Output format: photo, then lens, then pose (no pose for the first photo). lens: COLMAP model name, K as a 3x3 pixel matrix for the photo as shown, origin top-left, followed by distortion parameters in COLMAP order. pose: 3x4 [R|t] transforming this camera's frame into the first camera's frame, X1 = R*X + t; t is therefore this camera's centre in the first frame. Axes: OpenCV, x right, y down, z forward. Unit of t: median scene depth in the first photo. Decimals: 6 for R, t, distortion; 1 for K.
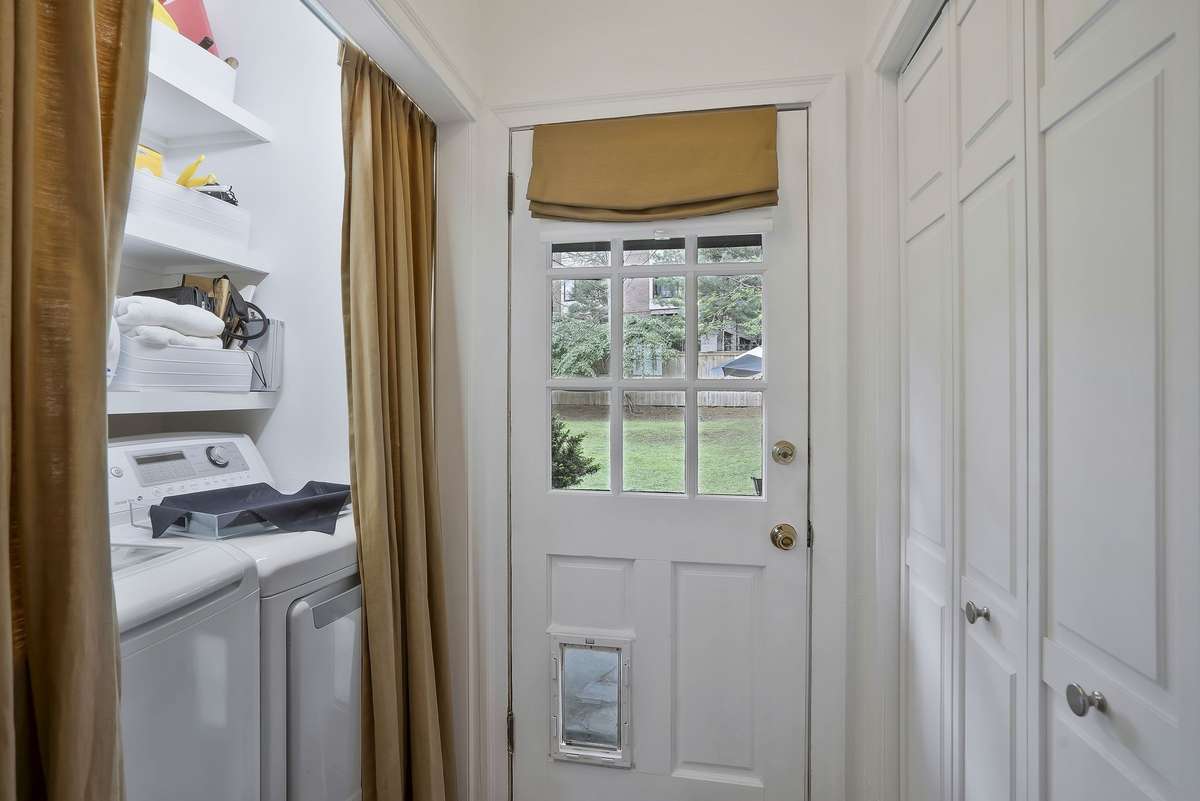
lens RADIAL K [[597.5, 0, 596.8], [0, 597.5, 409.6], [0, 0, 1]] dist [-0.000998, 0.000434]
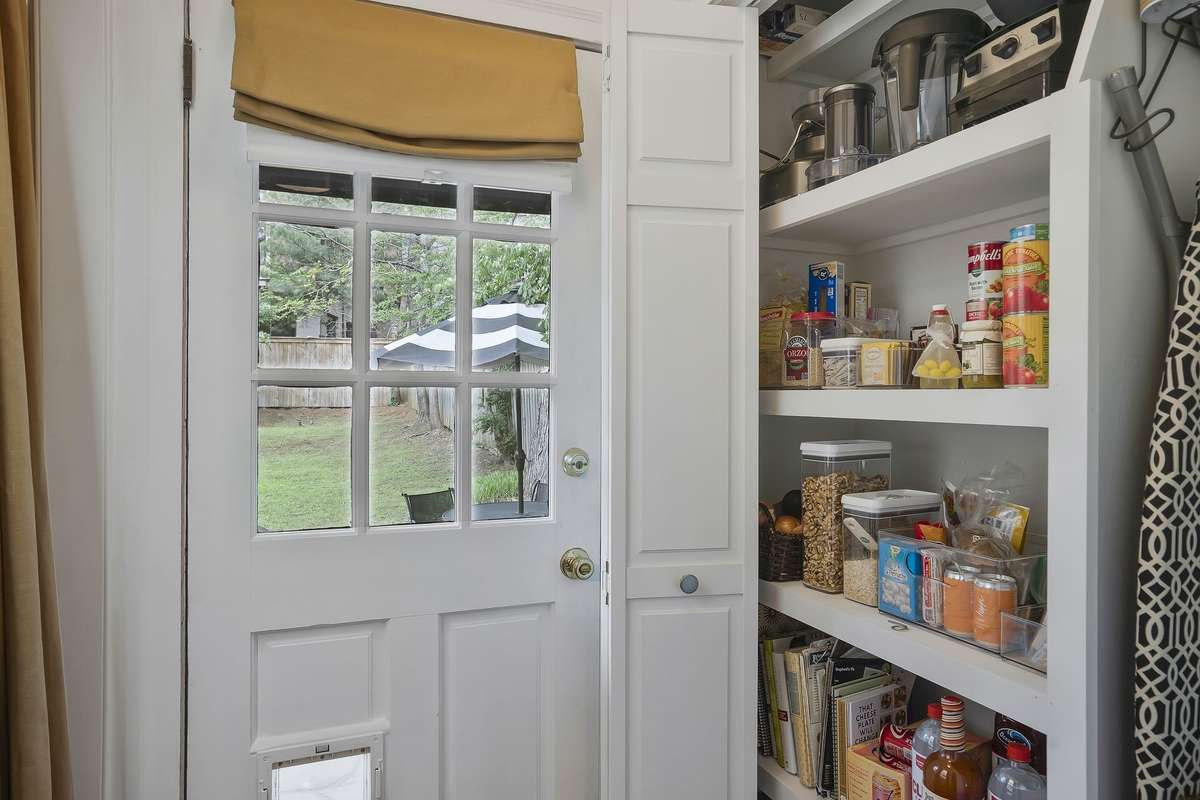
lens RADIAL K [[765.9, 0, 599.4], [0, 765.9, 420.9], [0, 0, 1]] dist [0.036396, 0.000422]
pose [[0.853471, -0.017424, 0.520849, -0.210077], [0.015156, 0.999848, 0.008613, 0.005711], [-0.520920, 0.000543, 0.853605, 0.069962]]
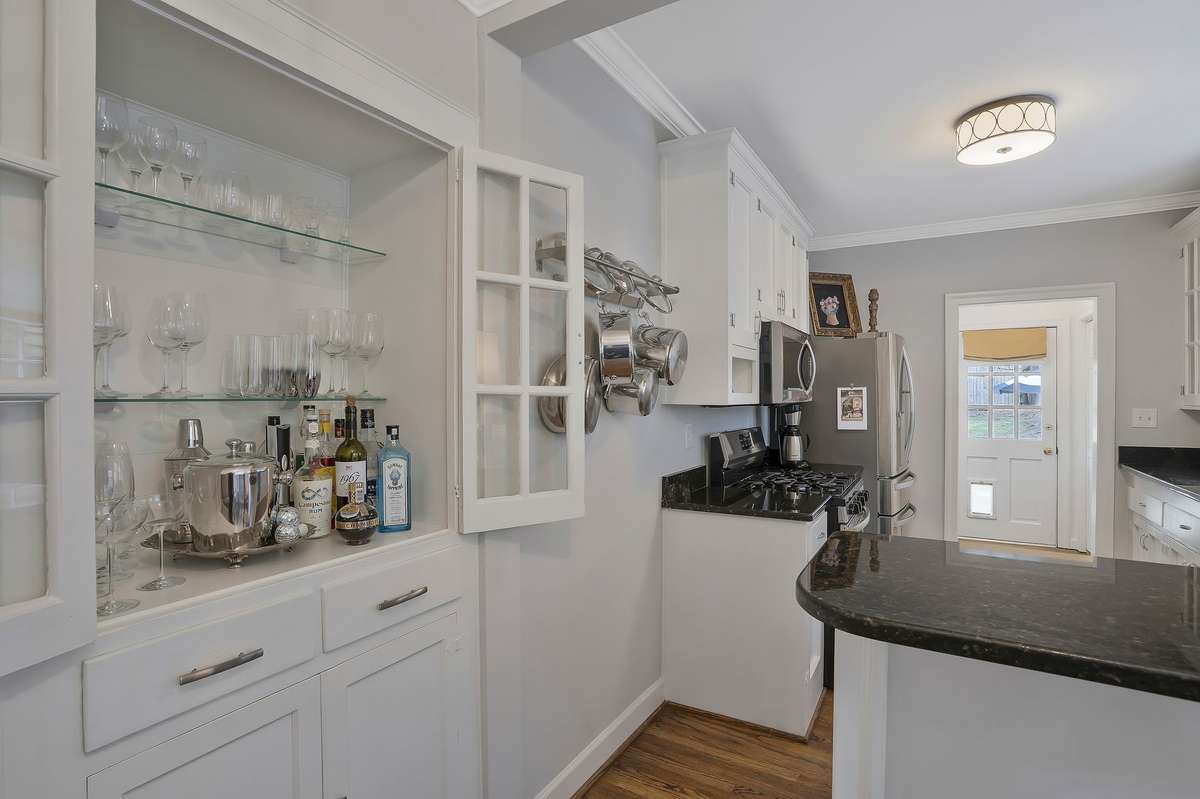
lens RADIAL K [[597.5, 0, 596.8], [0, 597.5, 408.6], [0, 0, 1]] dist [-0.000998, 0.000434]
pose [[0.941890, 0.002193, -0.335914, -1.015773], [-0.000986, 0.999992, 0.003762, -0.051256], [0.335920, -0.003212, 0.941885, -3.227140]]
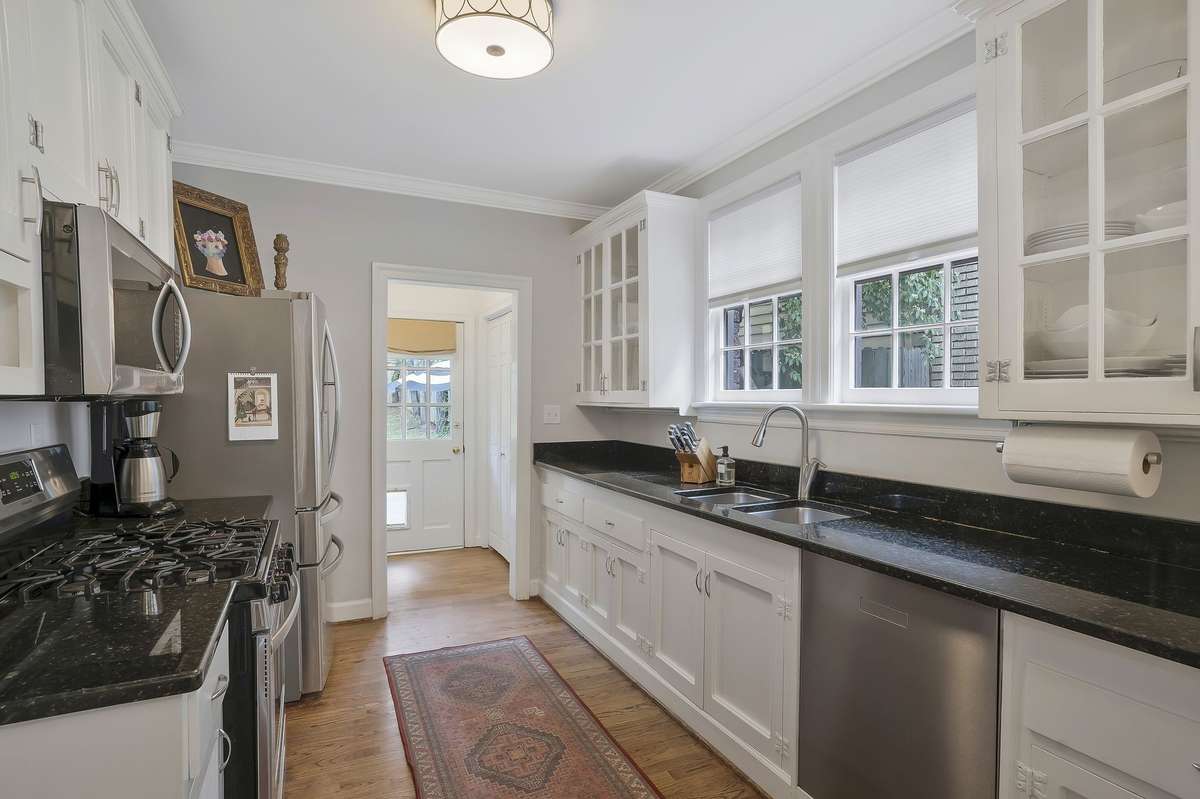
lens RADIAL K [[597.5, 0, 596.8], [0, 597.5, 408.6], [0, 0, 1]] dist [-0.000998, 0.000434]
pose [[0.813131, -0.006197, 0.582048, -1.034142], [0.004768, 0.999981, 0.003985, -0.039526], [-0.582061, -0.000465, 0.813145, -2.277158]]
